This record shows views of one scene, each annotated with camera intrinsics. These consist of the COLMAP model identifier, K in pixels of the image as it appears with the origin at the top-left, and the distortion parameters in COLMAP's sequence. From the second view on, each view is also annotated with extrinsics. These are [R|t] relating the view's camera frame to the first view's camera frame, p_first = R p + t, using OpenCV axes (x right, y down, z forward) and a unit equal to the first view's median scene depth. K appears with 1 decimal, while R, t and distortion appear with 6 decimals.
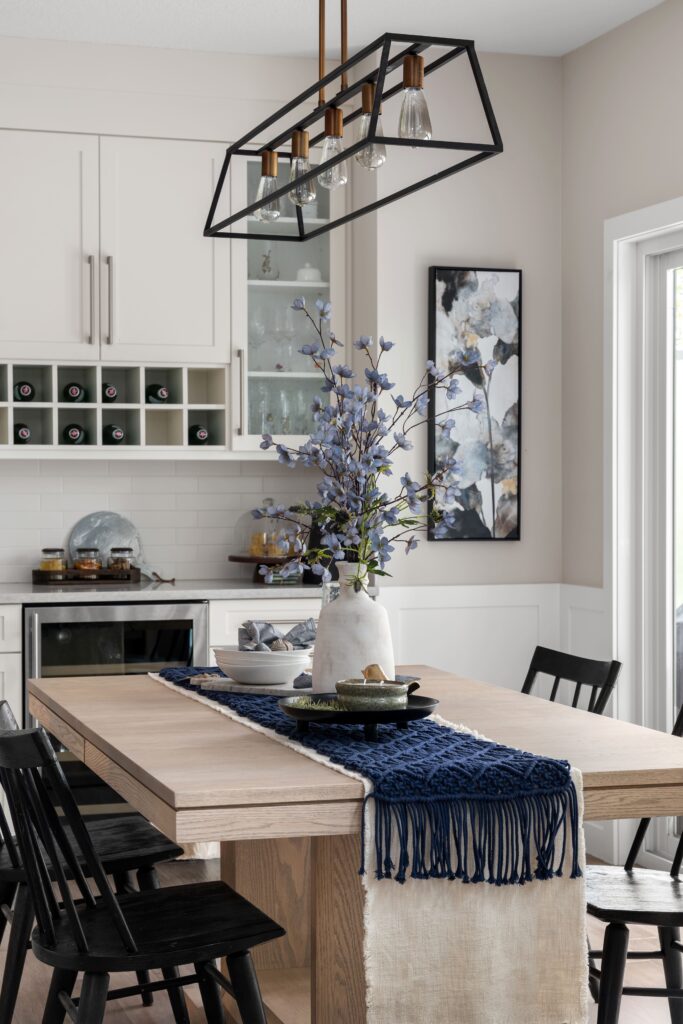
lens RADIAL K [[1822.5, 0, 341.5], [0, 1822.5, 512.0], [0, 0, 1]] dist [0.026799, 0.064787]
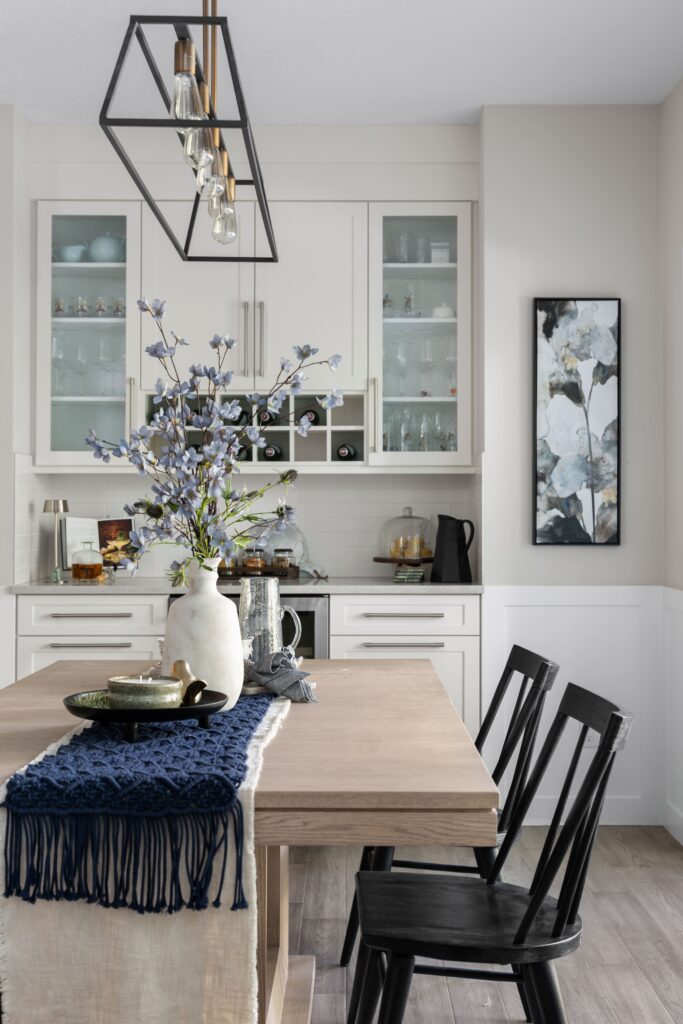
lens RADIAL K [[1346.2, 0, 348.4], [0, 1346.2, 485.4], [0, 0, 1]] dist [0.015337, 0.005688]
pose [[0.955463, -0.004626, -0.295073, 0.182564], [-0.005114, 0.999467, -0.032230, 0.006660], [0.295065, 0.032304, 0.954931, 0.184076]]
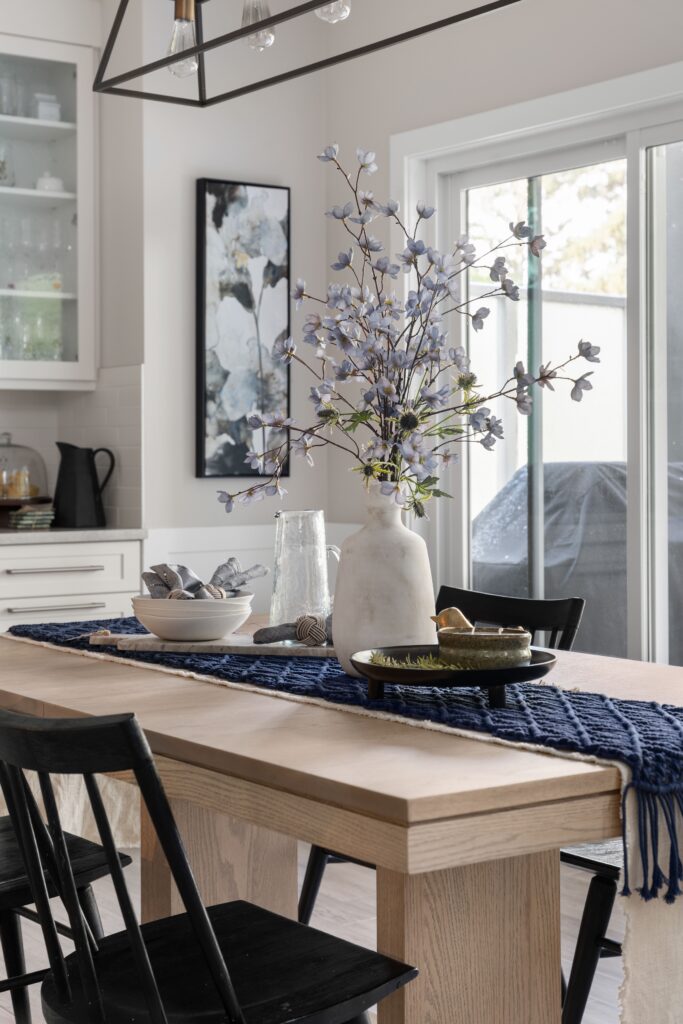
lens RADIAL K [[1655.6, 0, 335.1], [0, 1655.6, 433.8], [0, 0, 1]] dist [0.027860, -0.002323]
pose [[0.951554, 0.001131, 0.307480, -0.141556], [0.006669, 0.999682, -0.024316, 0.014421], [-0.307410, 0.025189, 0.951244, 0.189783]]
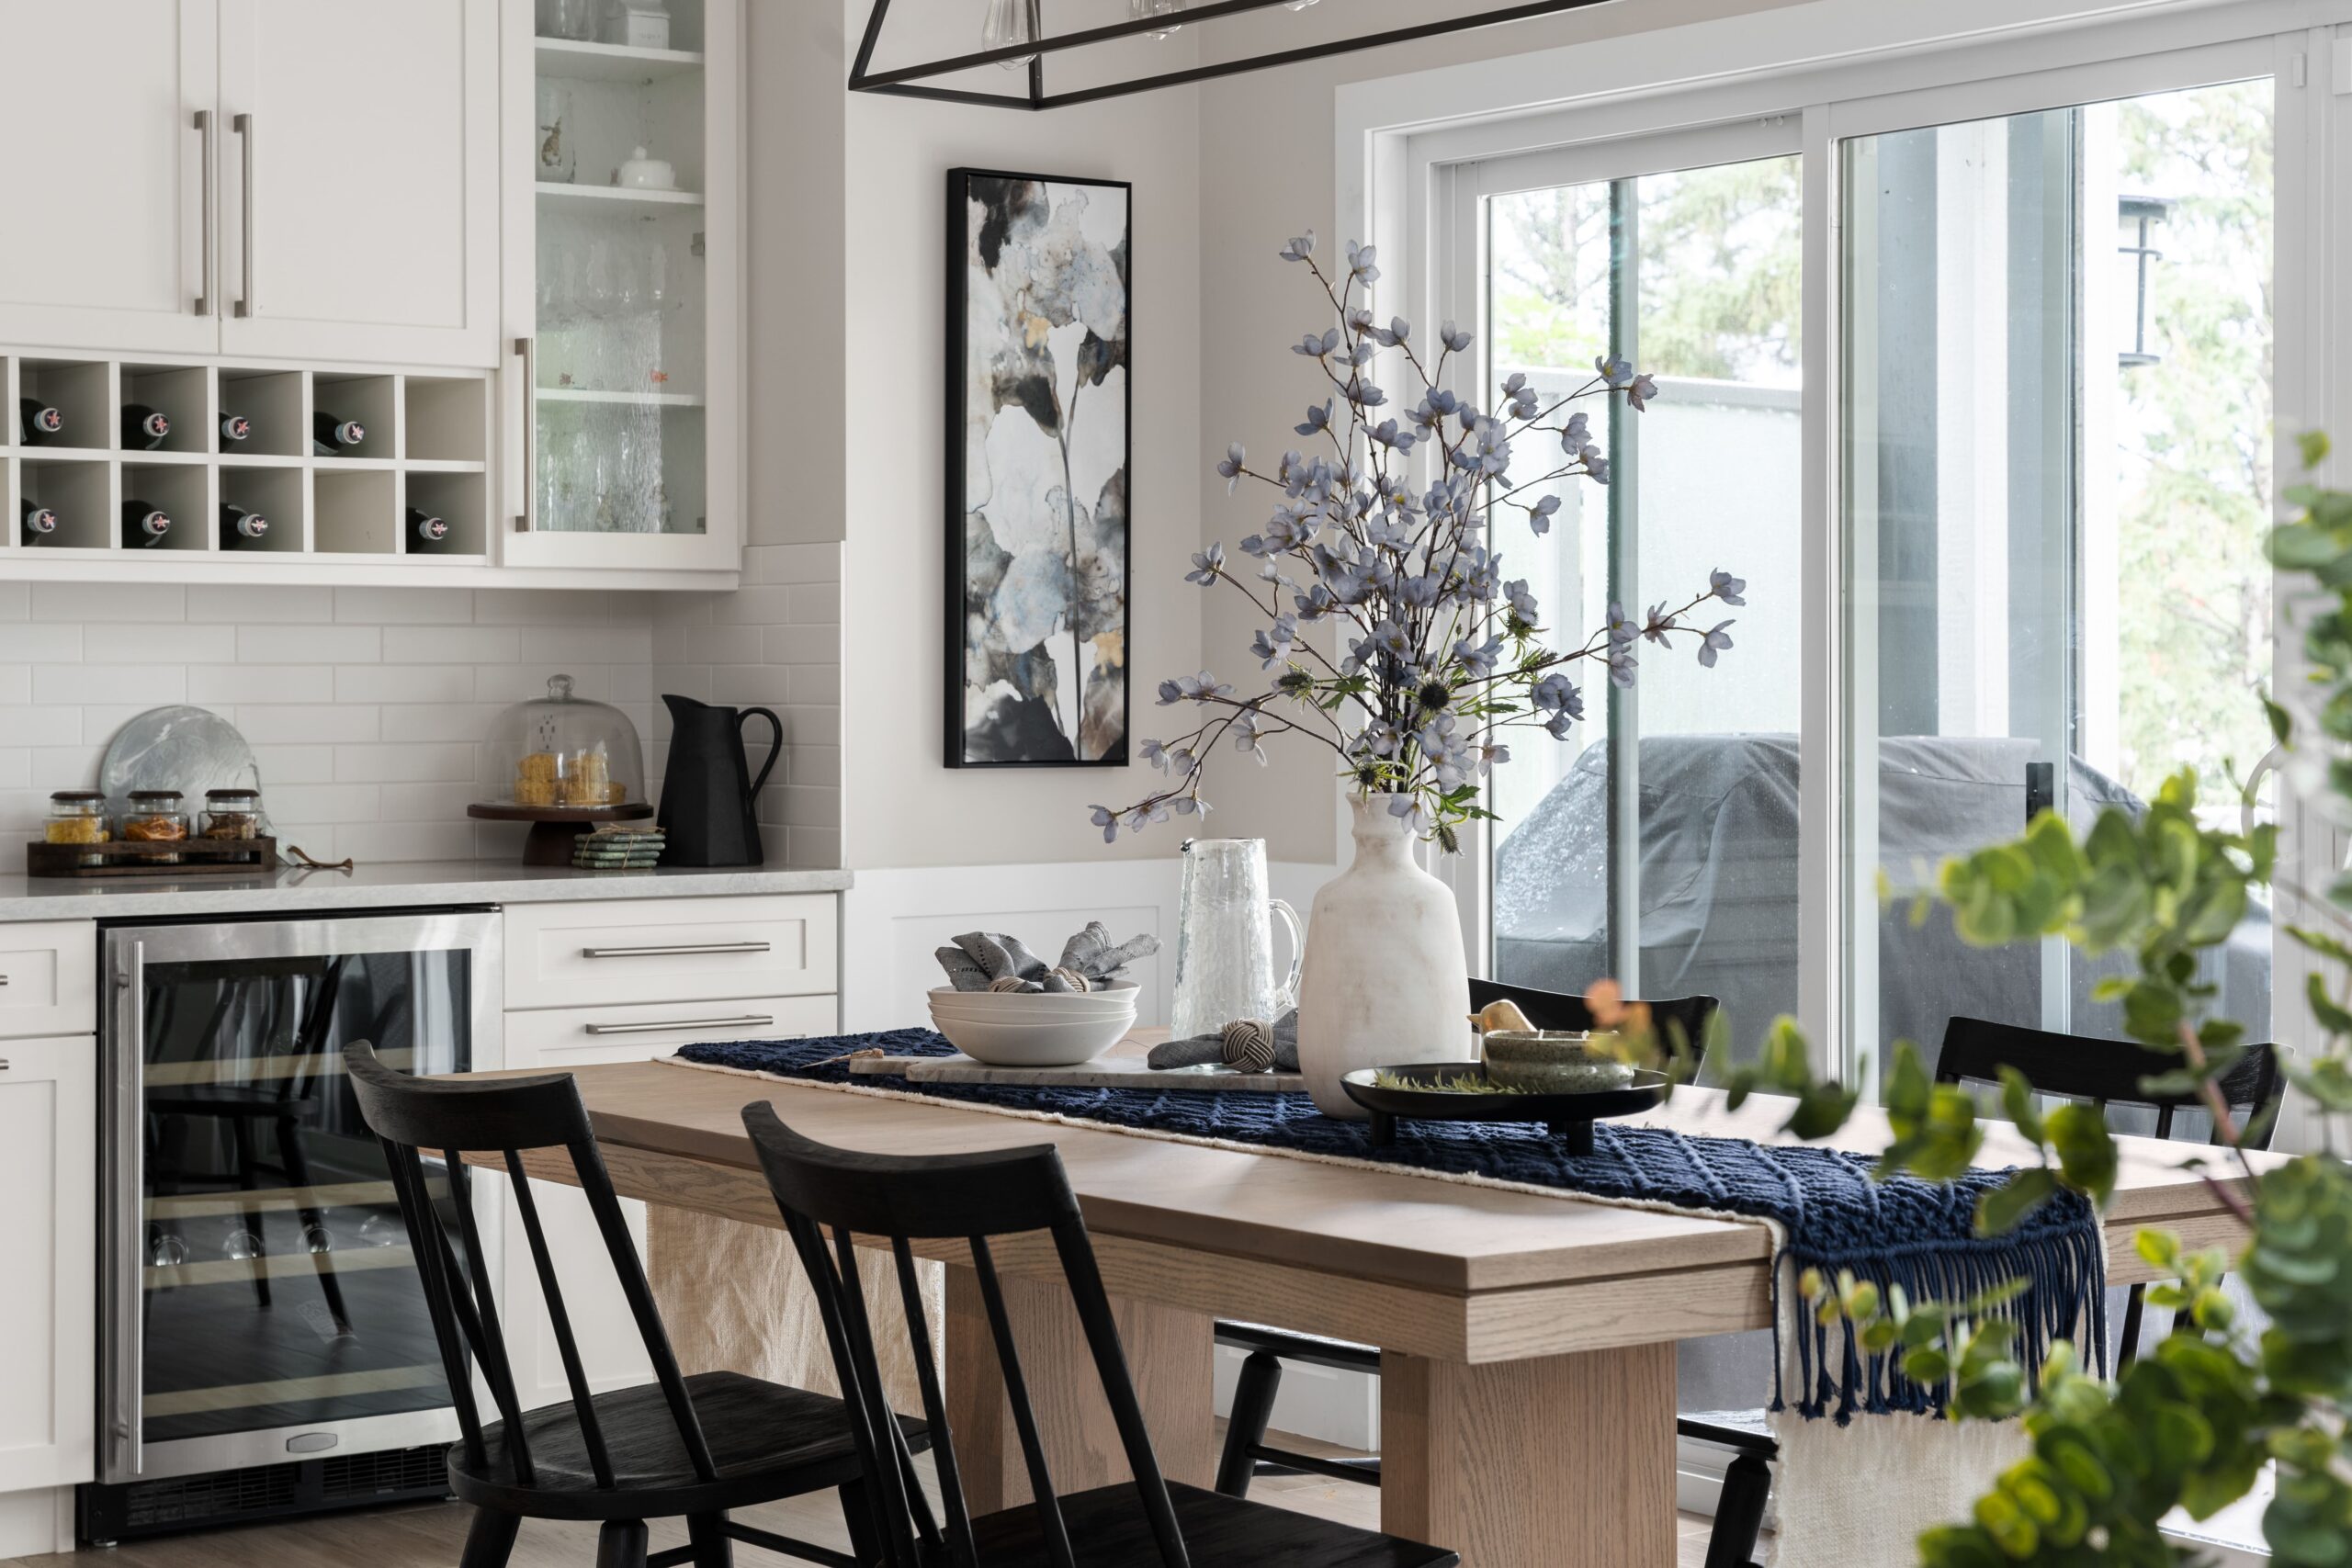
lens RADIAL K [[4185.6, 0, 1180.3], [0, 4185.6, 657.6], [0, 0, 1]] dist [0.026799, 0.064787]
pose [[0.944793, 0.001936, 0.327663, -0.240840], [0.003875, 0.999847, -0.017081, 0.006439], [-0.327645, 0.017407, 0.944640, -0.009657]]
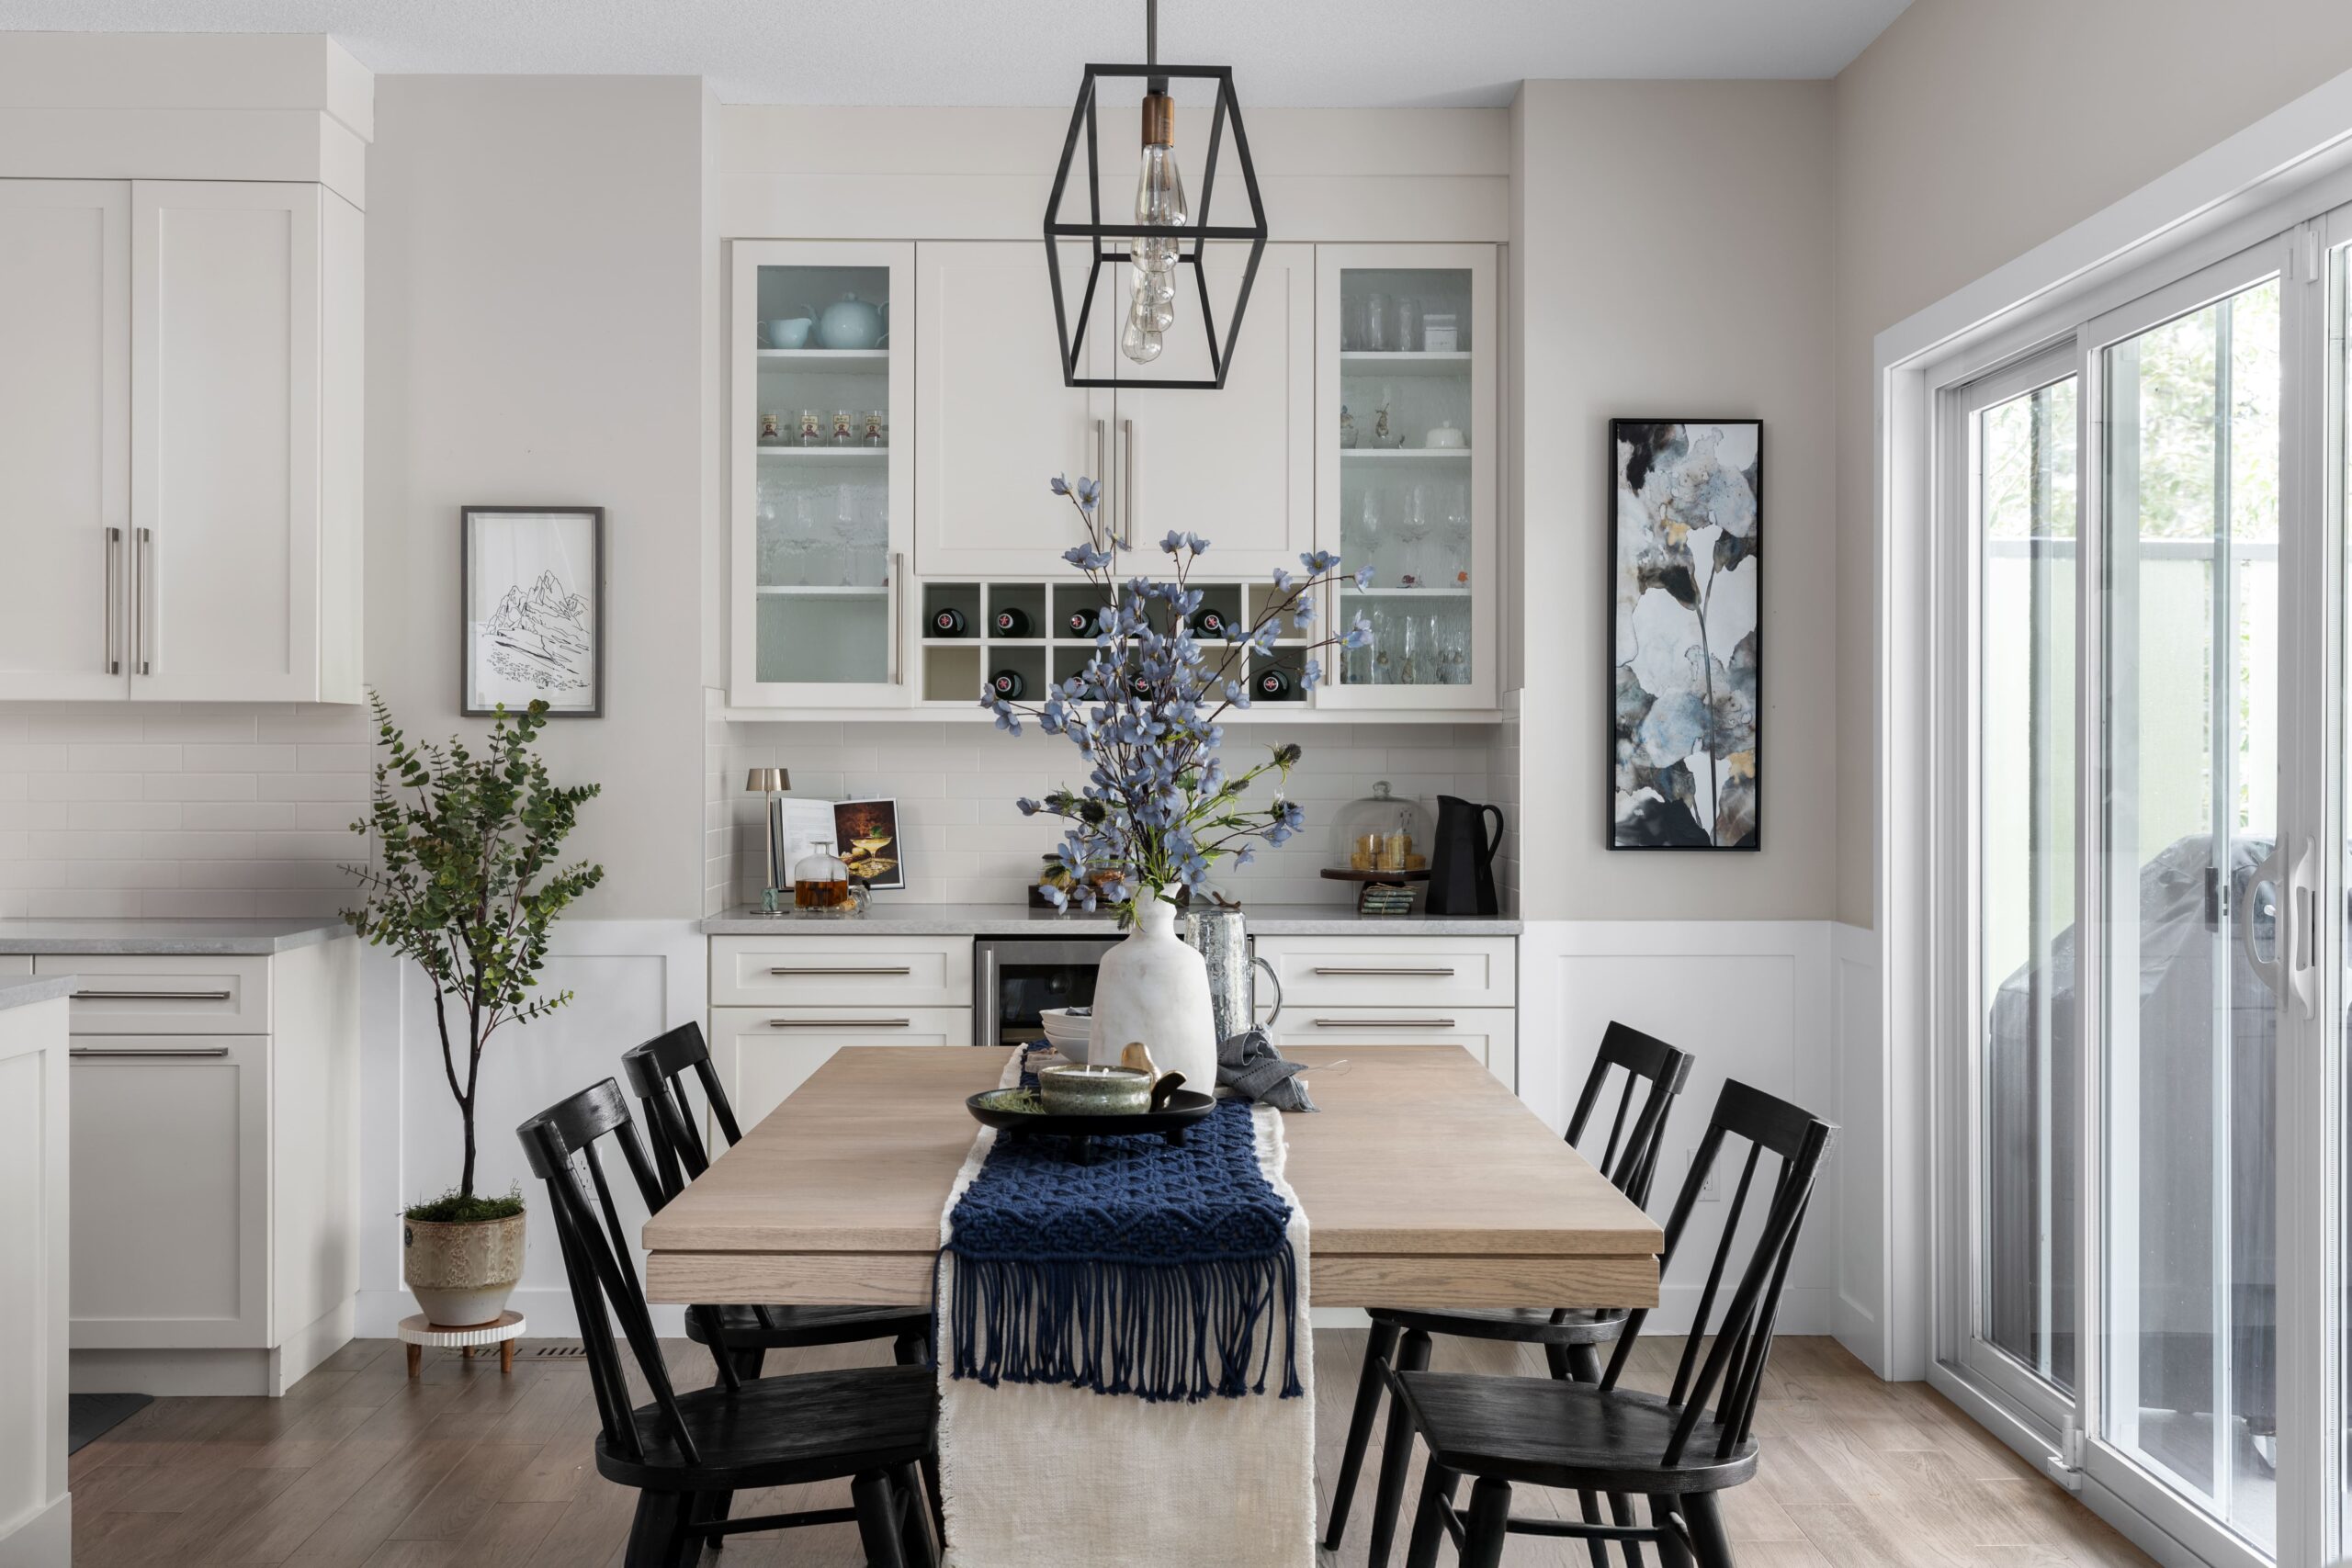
lens RADIAL K [[2710.2, 0, 1161.1], [0, 2710.2, 742.0], [0, 0, 1]] dist [0.000674, 0.013053]
pose [[0.957664, 0.000845, -0.287886, 0.170779], [-0.006867, 0.999778, -0.019908, -0.001822], [0.287805, 0.021042, 0.957458, 0.049180]]
